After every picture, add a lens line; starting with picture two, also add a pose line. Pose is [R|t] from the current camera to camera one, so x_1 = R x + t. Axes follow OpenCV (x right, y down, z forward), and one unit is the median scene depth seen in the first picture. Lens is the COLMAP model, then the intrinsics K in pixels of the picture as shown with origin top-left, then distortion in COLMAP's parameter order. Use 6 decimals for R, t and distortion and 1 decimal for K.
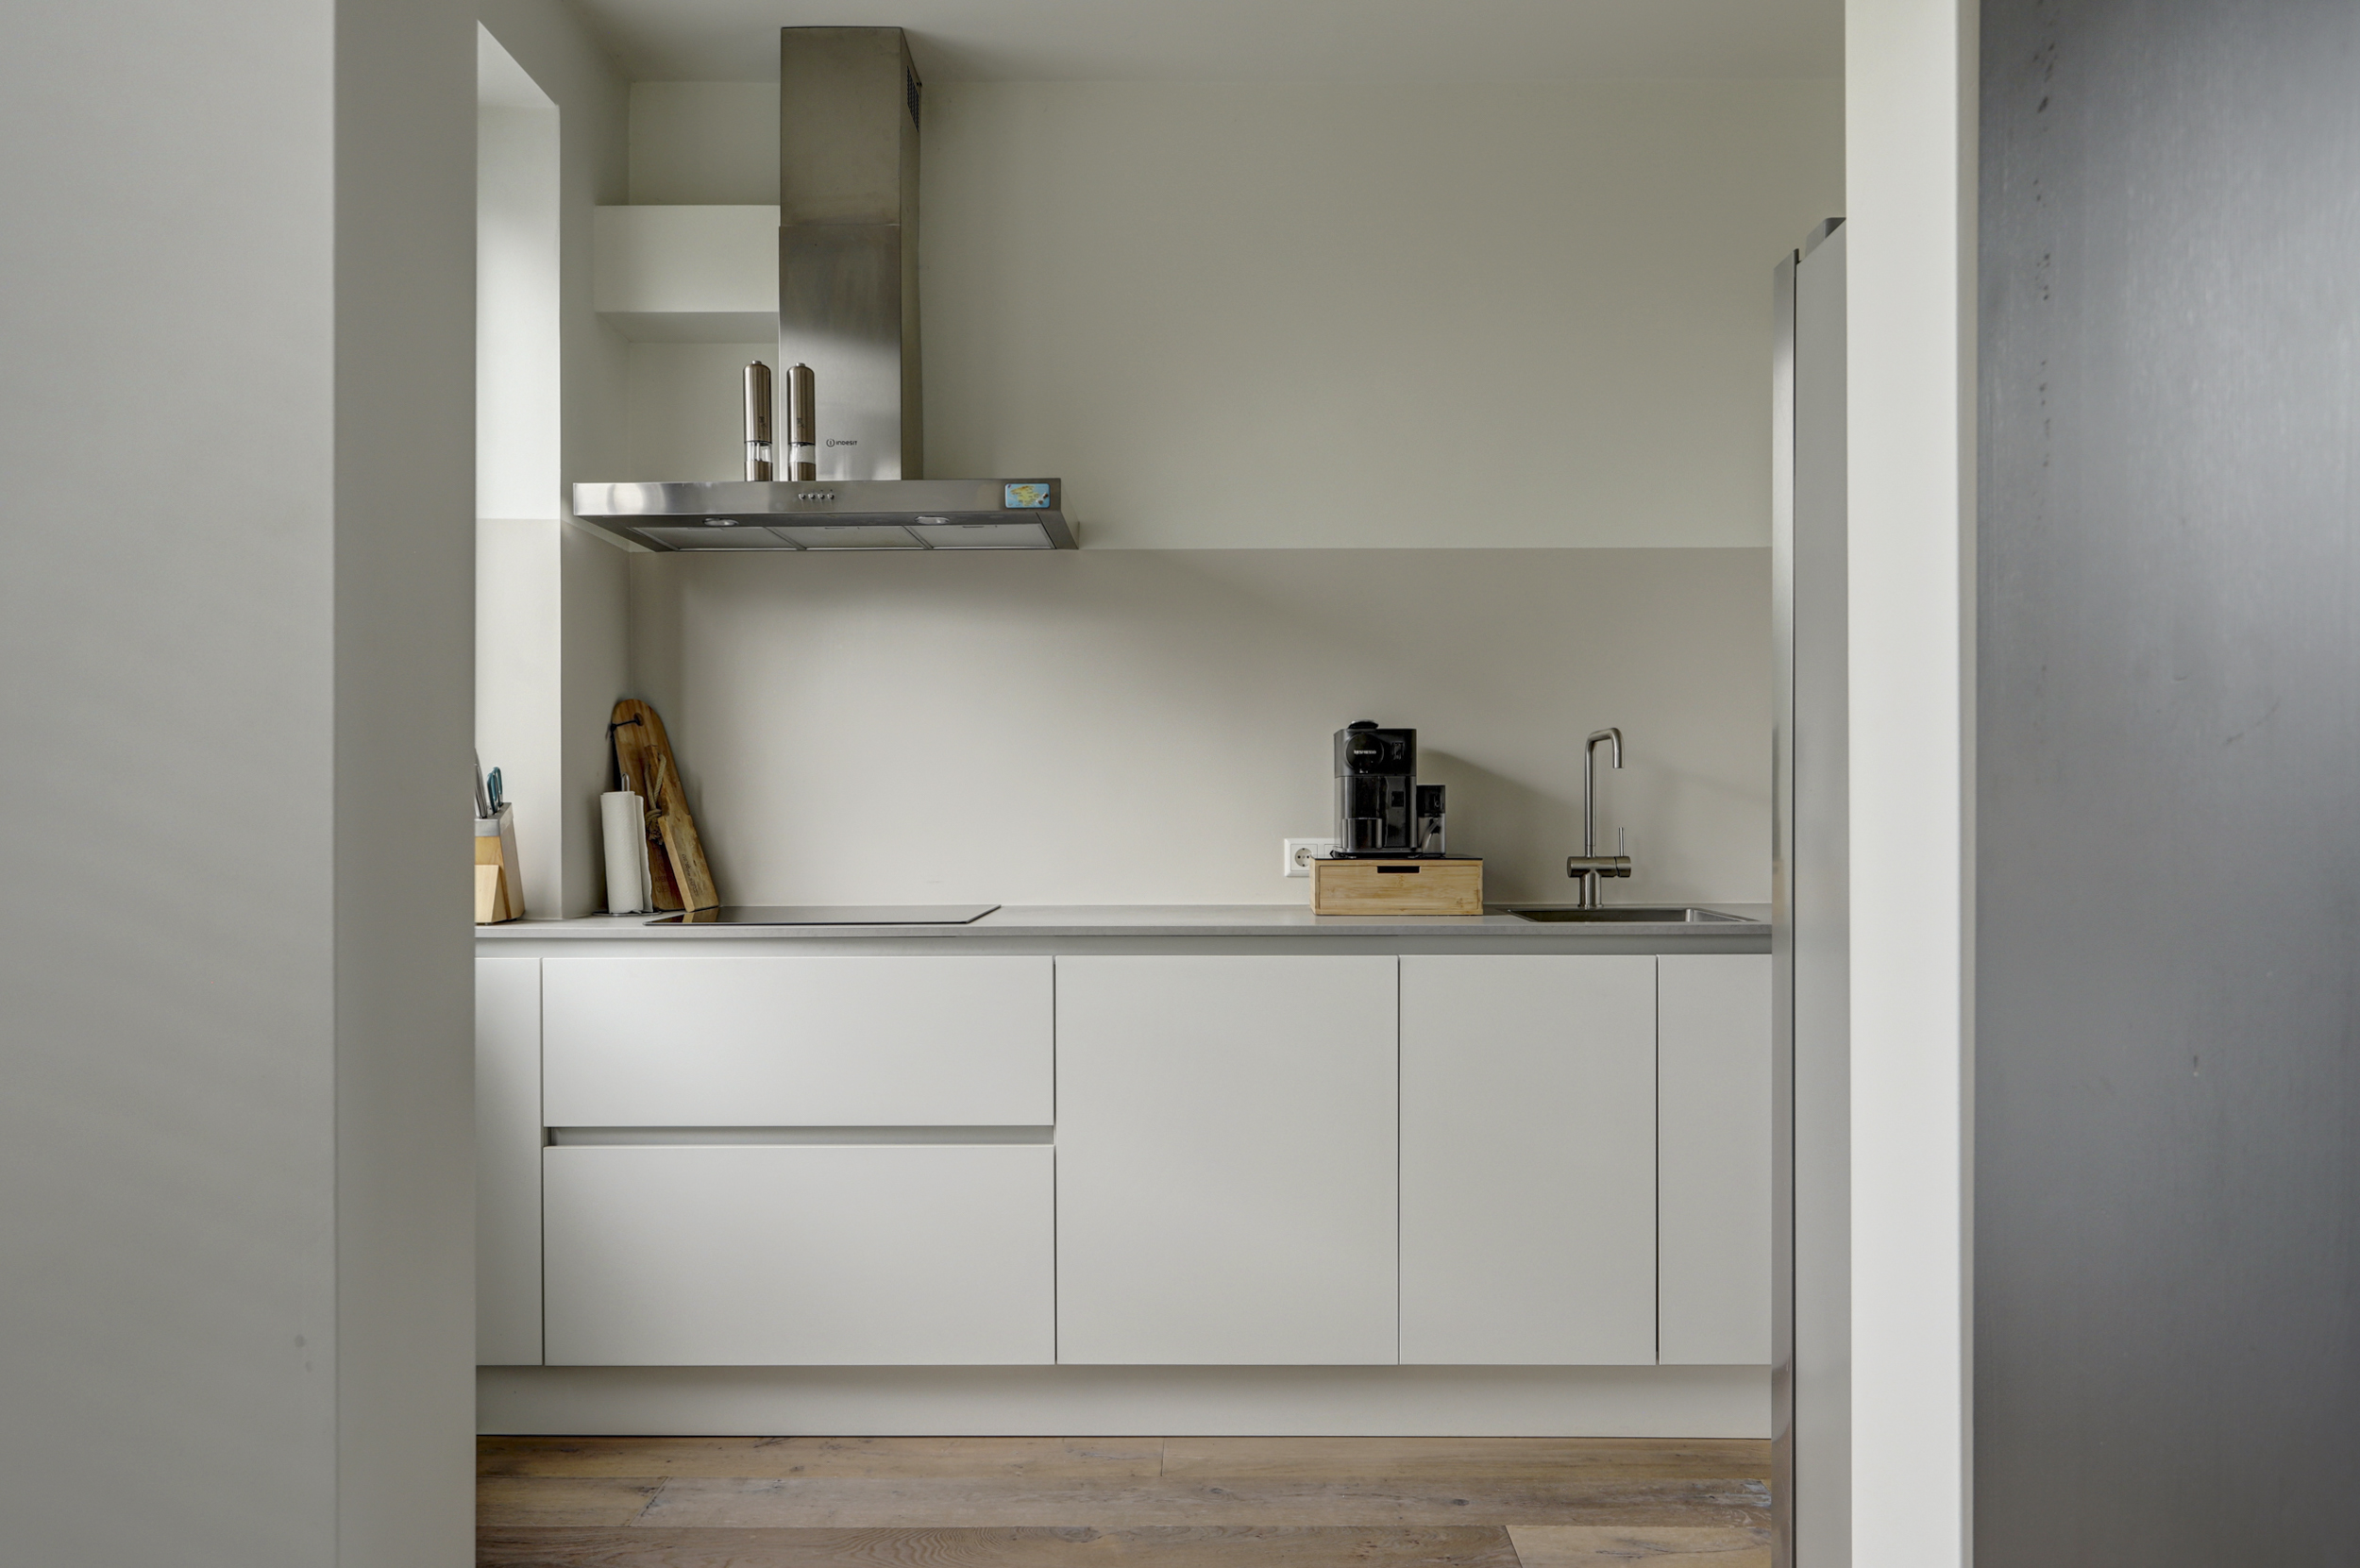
lens RADIAL K [[1696.5, 0, 1161.5], [0, 1696.5, 804.4], [0, 0, 1]] dist [0.000358, 0.000690]
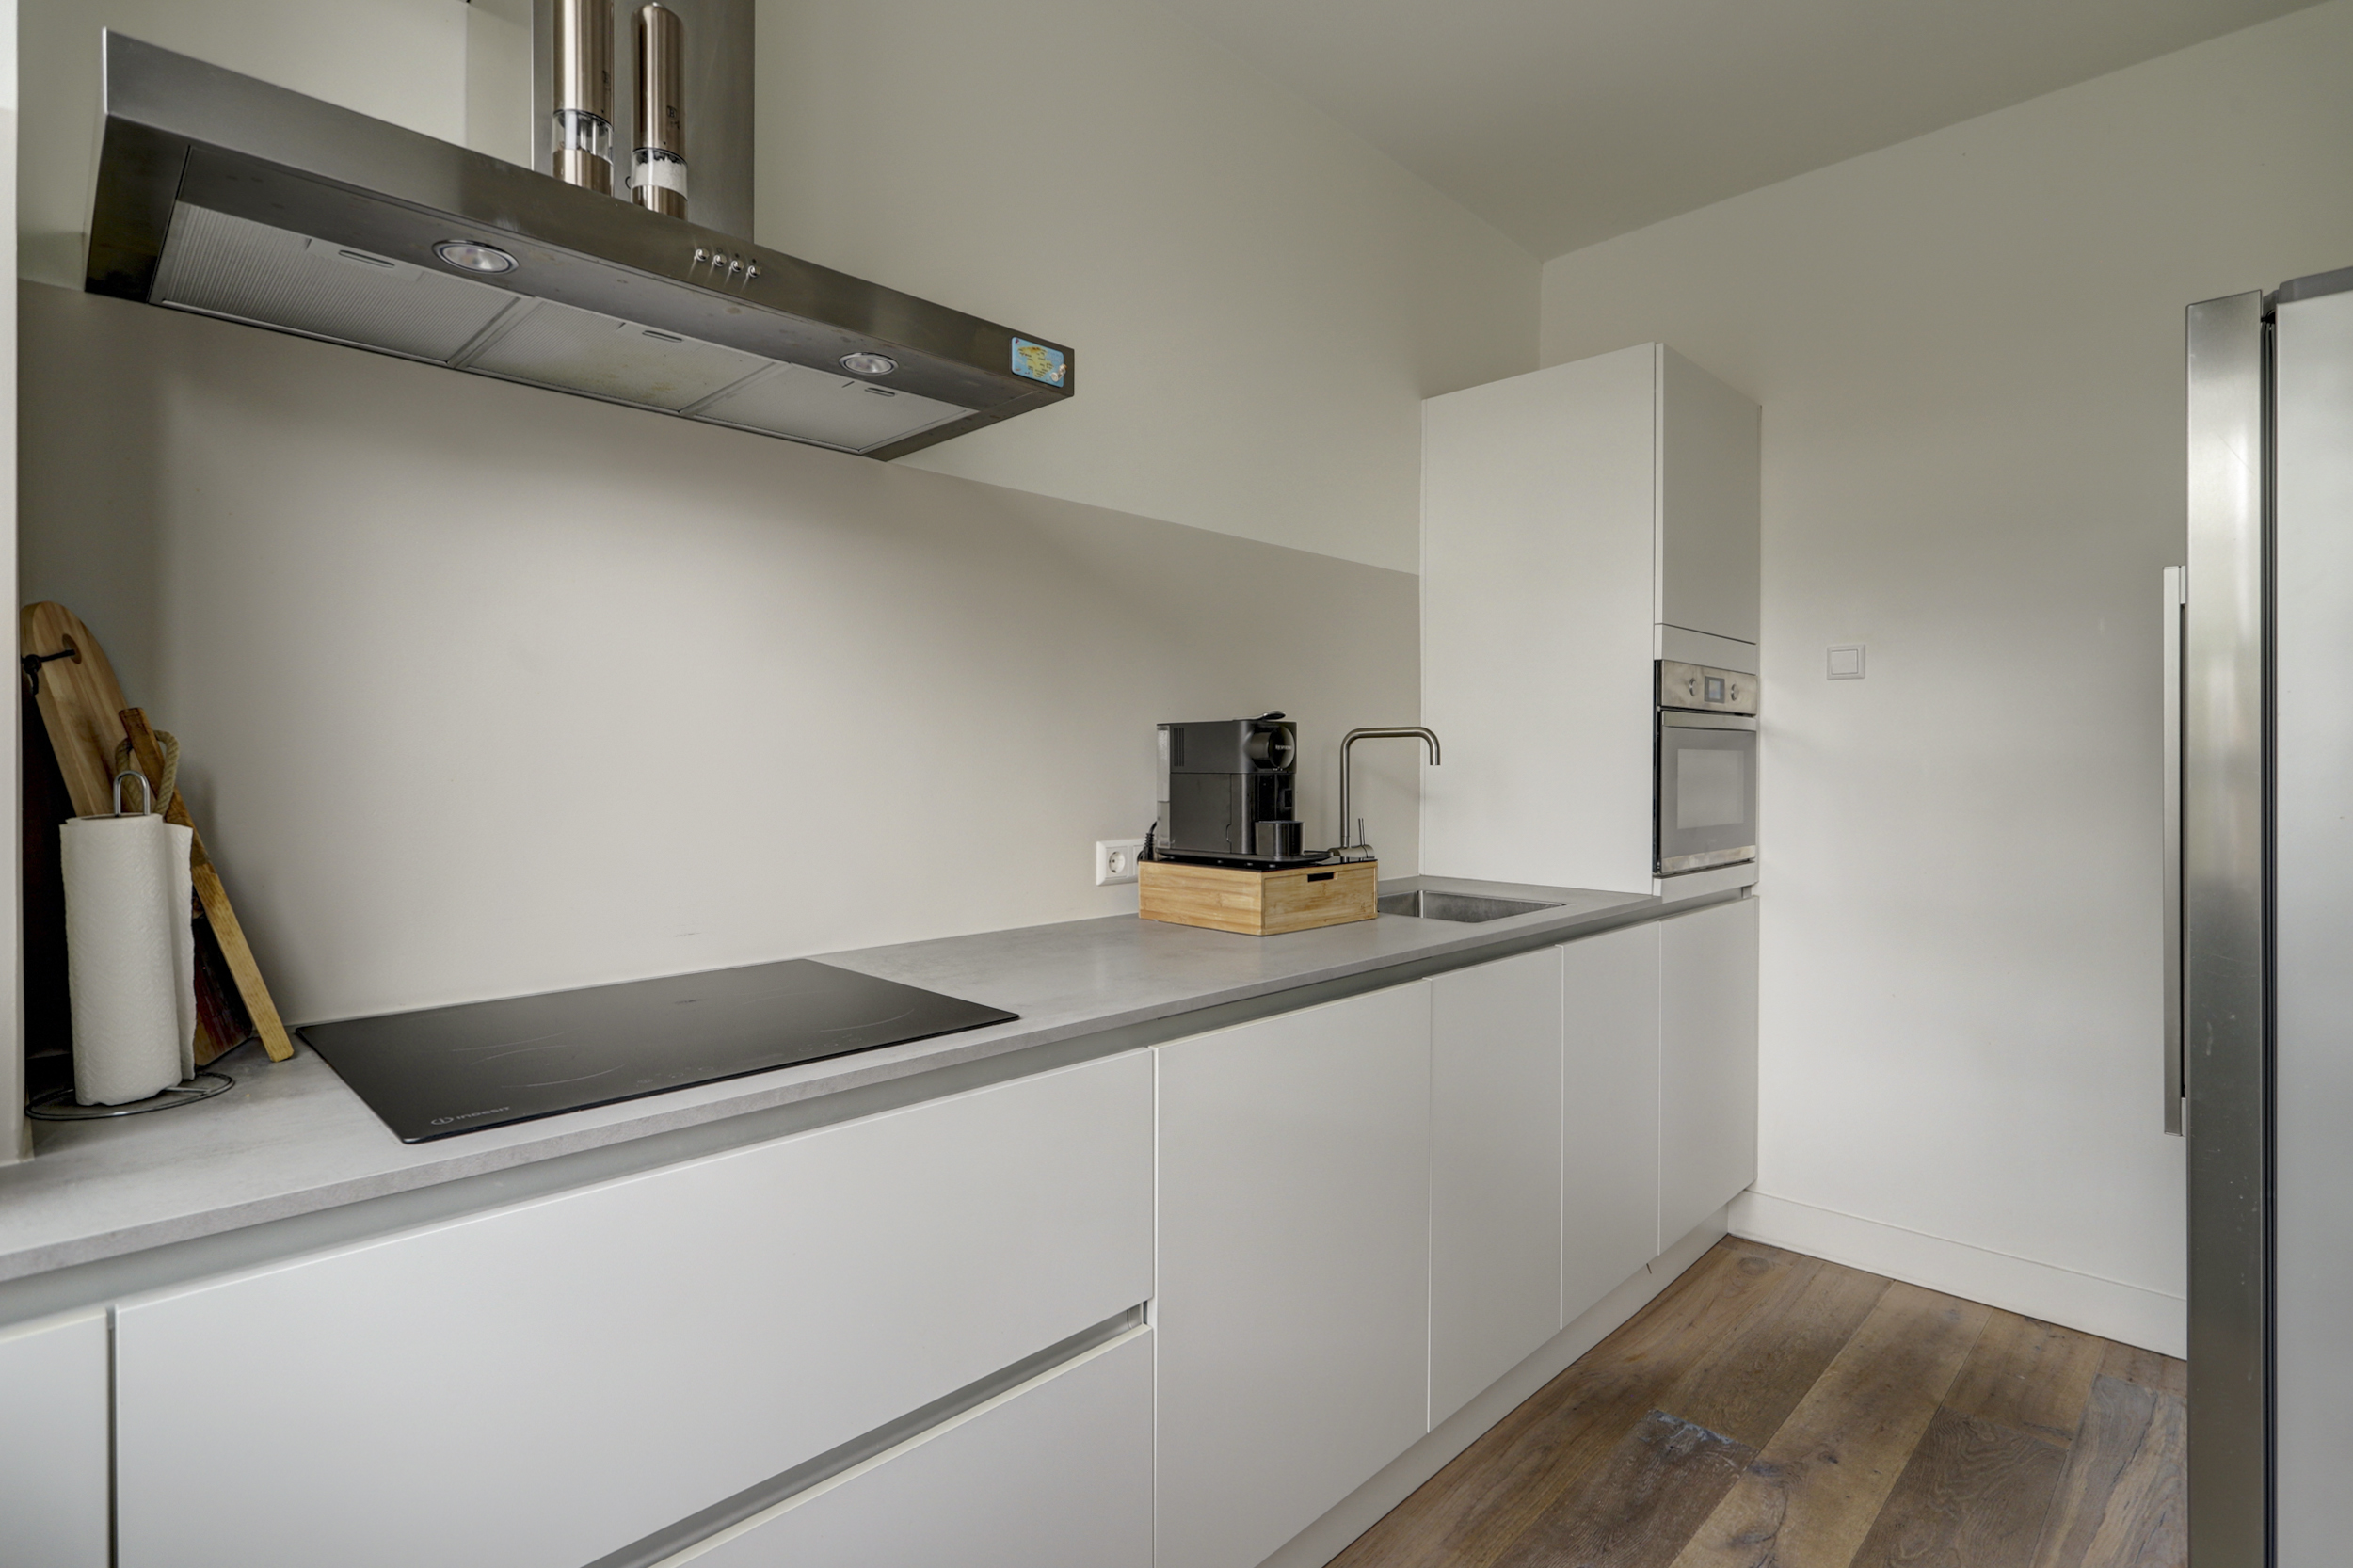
lens RADIAL K [[1151.3, 0, 1172.6], [0, 1151.3, 762.1], [0, 0, 1]] dist [-0.001229, 0.000096]
pose [[0.676490, 0.001632, 0.736450, -0.371658], [-0.005860, 0.999978, 0.003167, -0.024958], [-0.736428, -0.006458, 0.676485, 0.638372]]
